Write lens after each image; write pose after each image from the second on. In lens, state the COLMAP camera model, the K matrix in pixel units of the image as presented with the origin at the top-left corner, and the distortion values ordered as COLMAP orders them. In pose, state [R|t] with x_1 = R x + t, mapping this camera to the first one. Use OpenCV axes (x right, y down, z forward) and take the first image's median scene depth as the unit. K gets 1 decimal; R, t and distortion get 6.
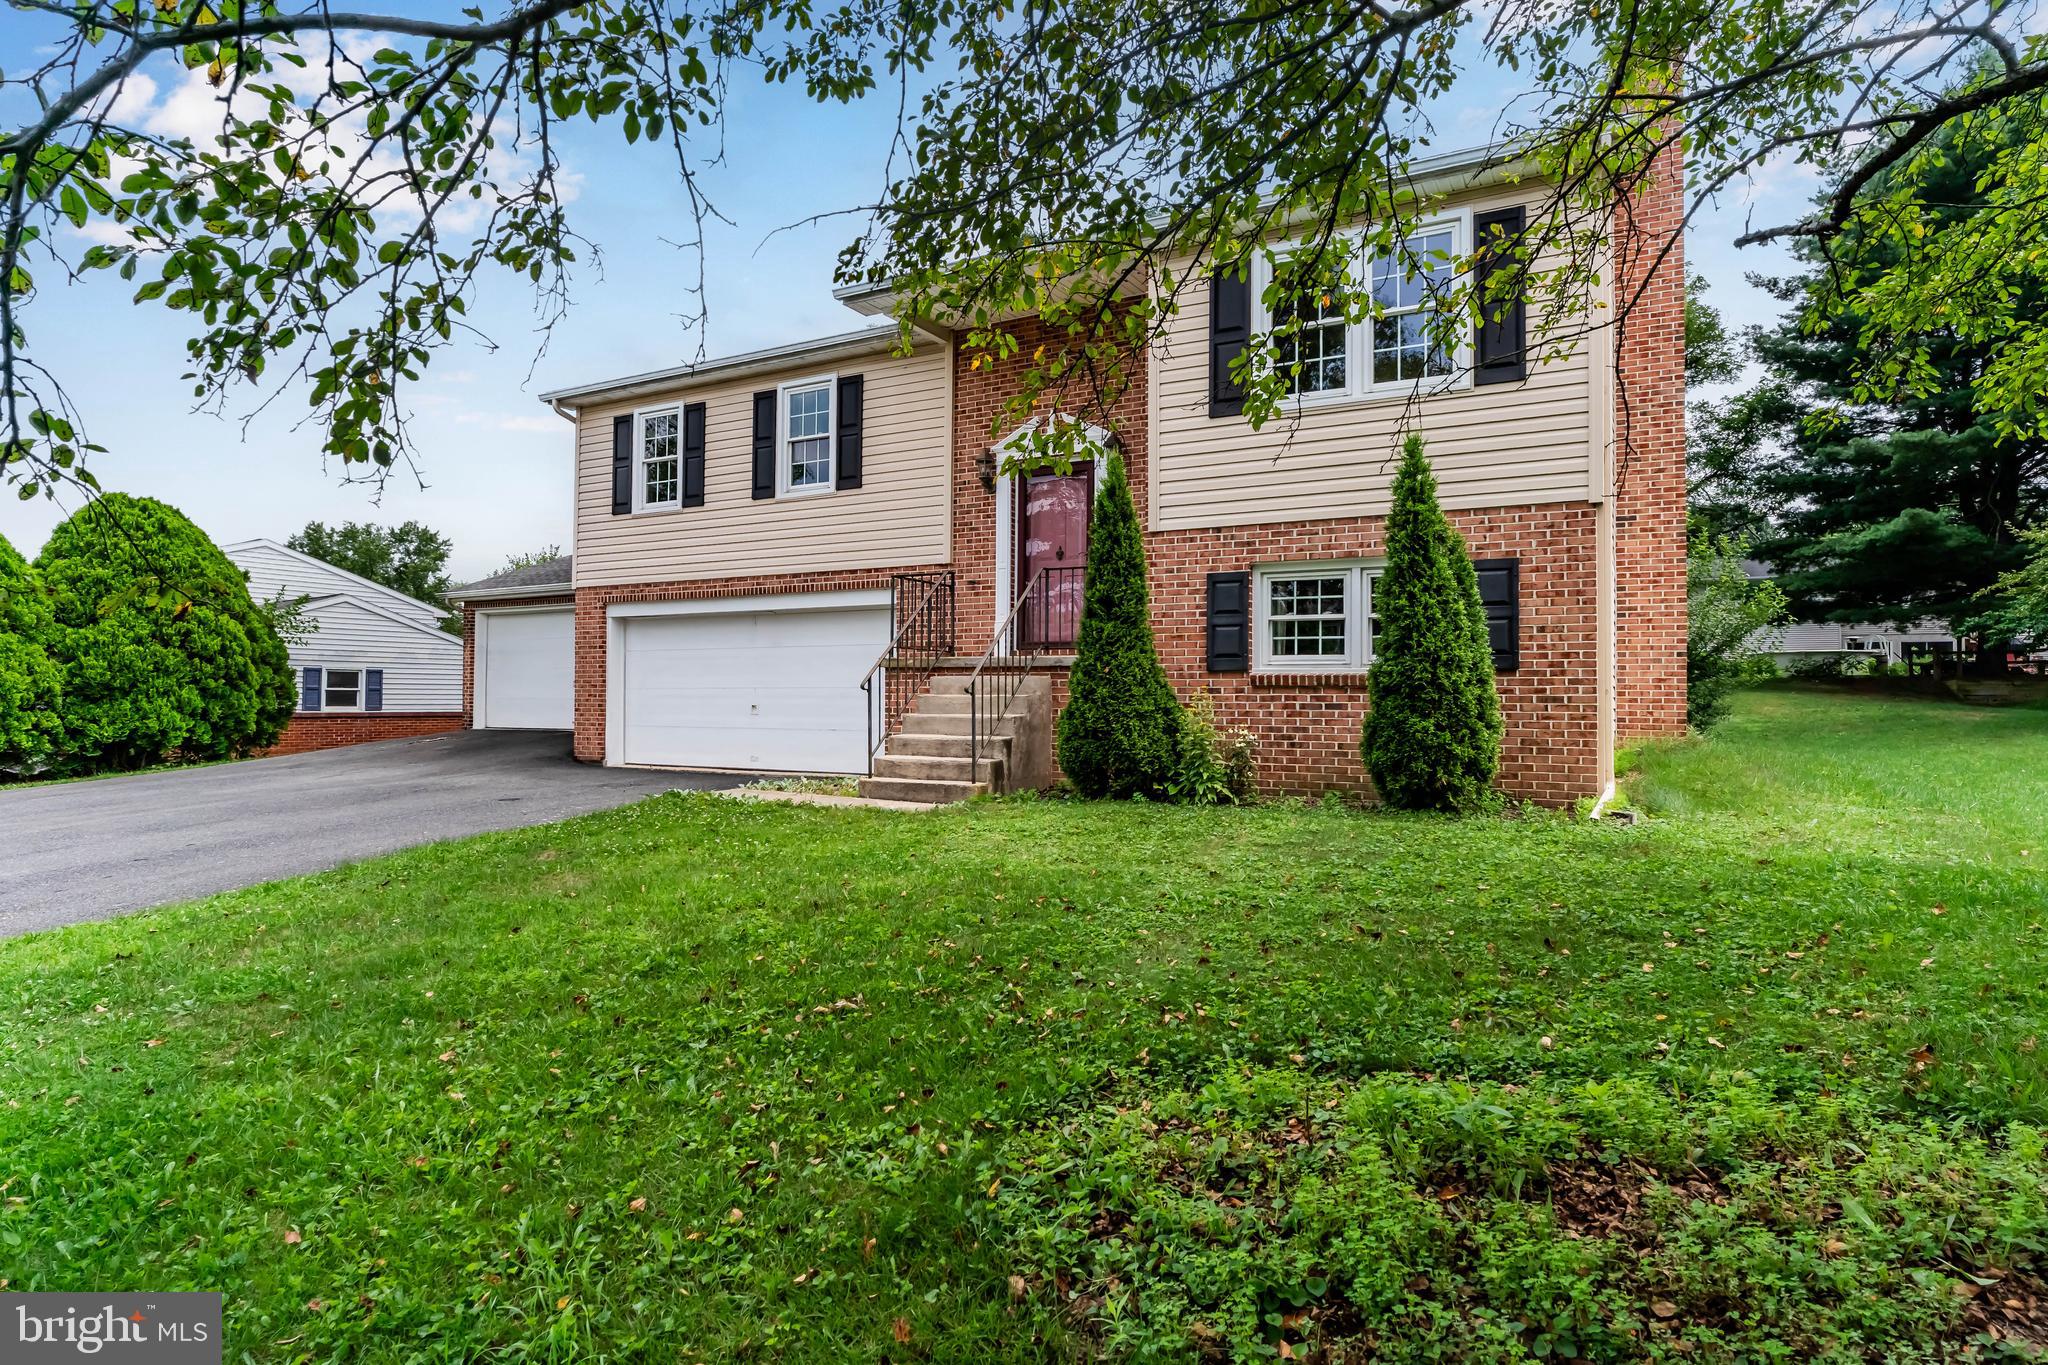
lens RADIAL K [[1067.4, 0, 1031.4], [0, 1067.4, 683.9], [0, 0, 1]] dist [-0.008201, 0.003071]
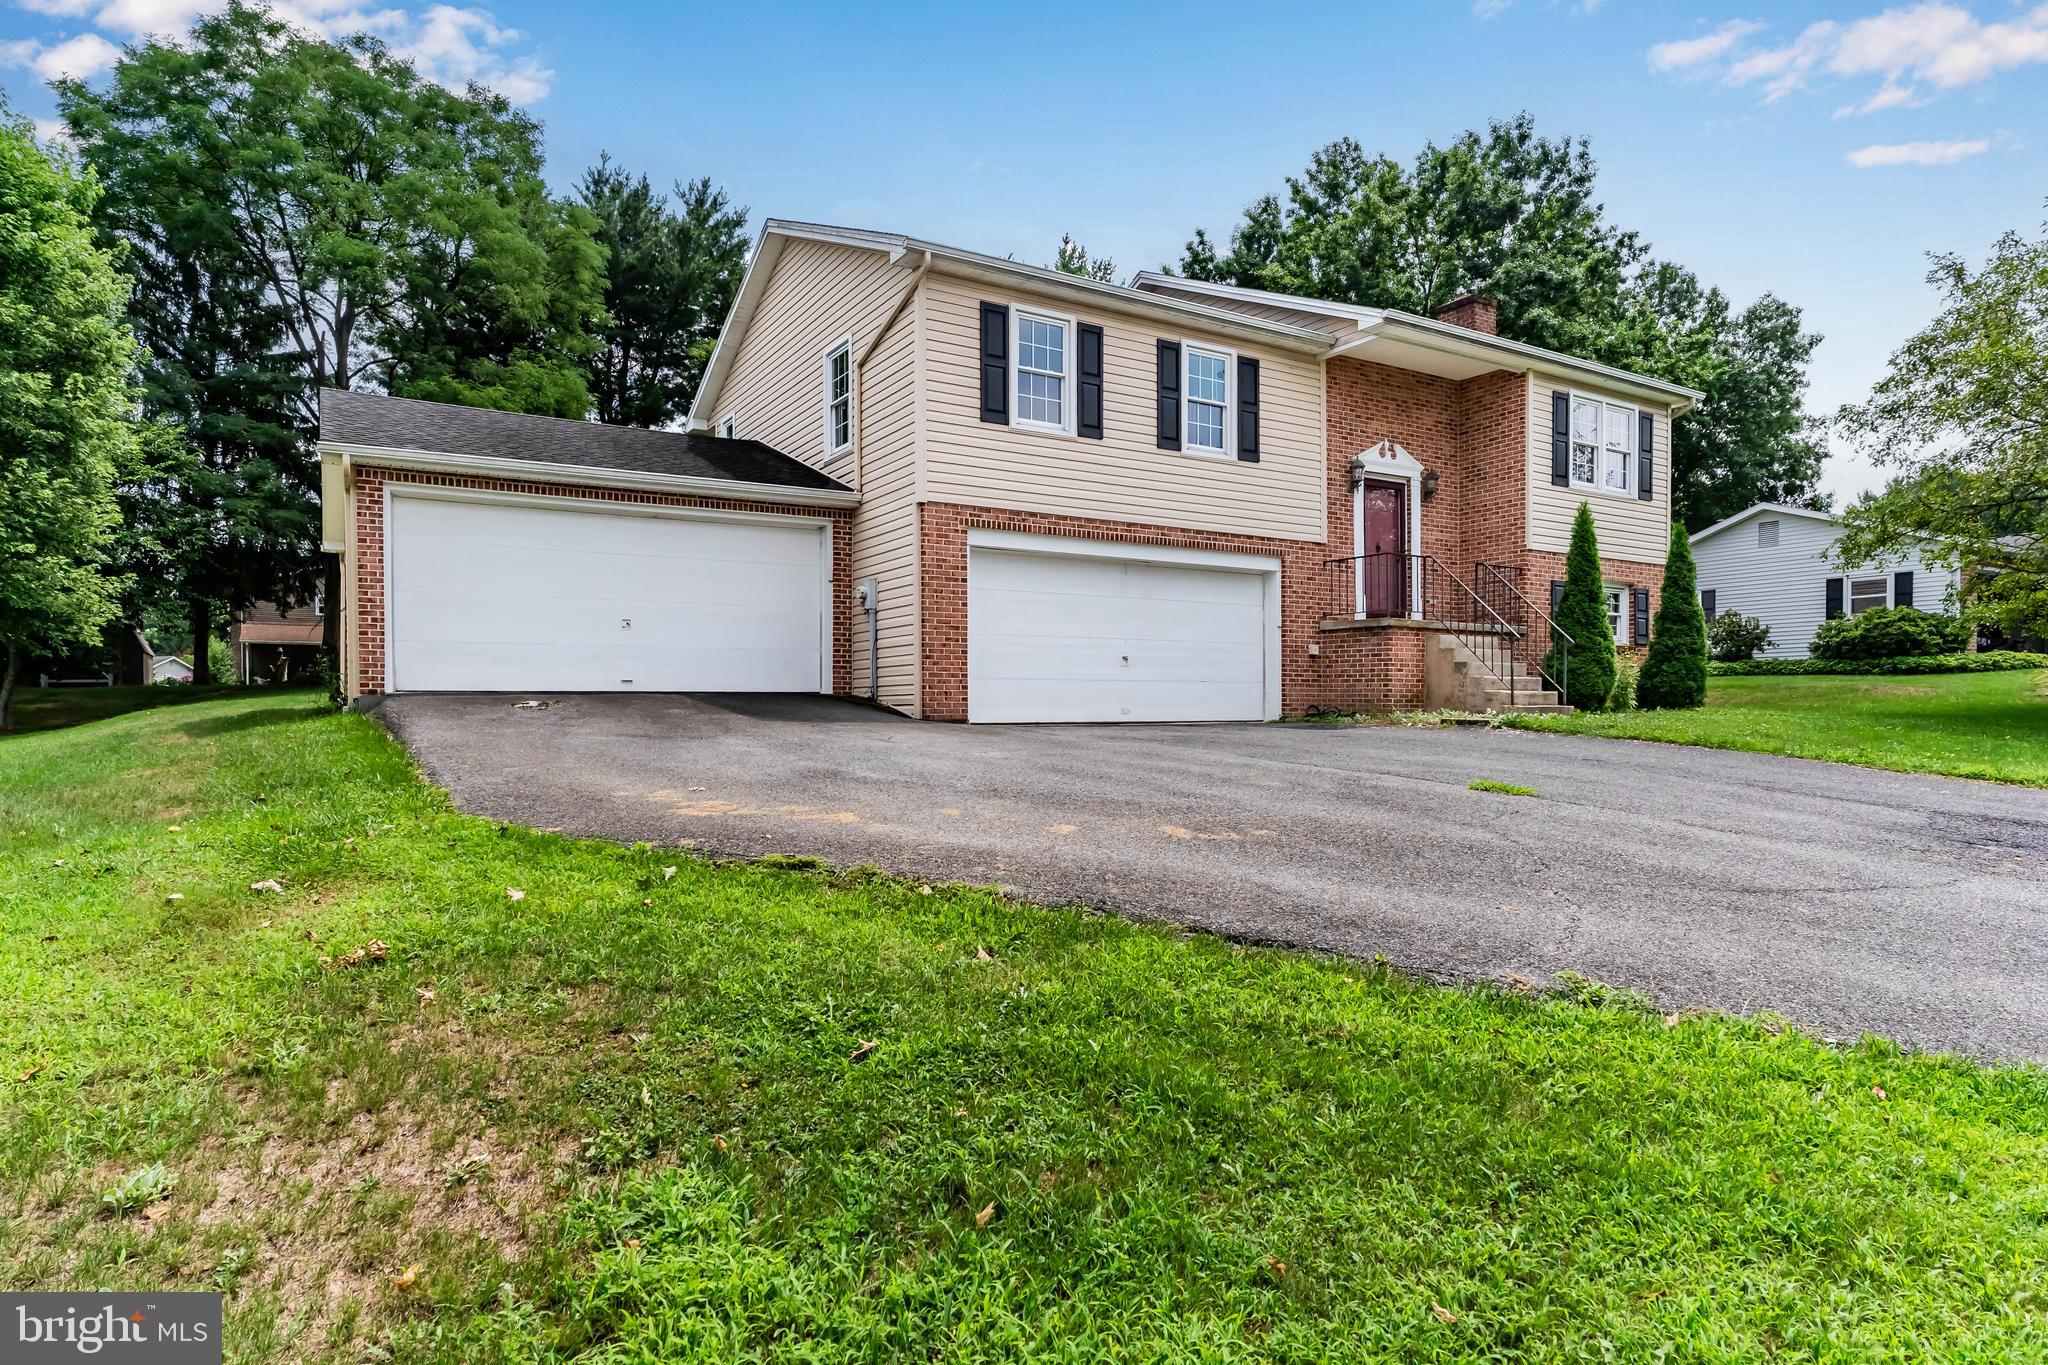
lens RADIAL K [[1067.4, 0, 1013.0], [0, 1067.4, 687.4], [0, 0, 1]] dist [-0.008201, 0.003071]
pose [[0.533566, -0.010714, 0.845691, -1.264761], [-0.025971, 0.999241, 0.029045, 0.025938], [-0.845360, -0.037461, 0.532882, 0.624903]]
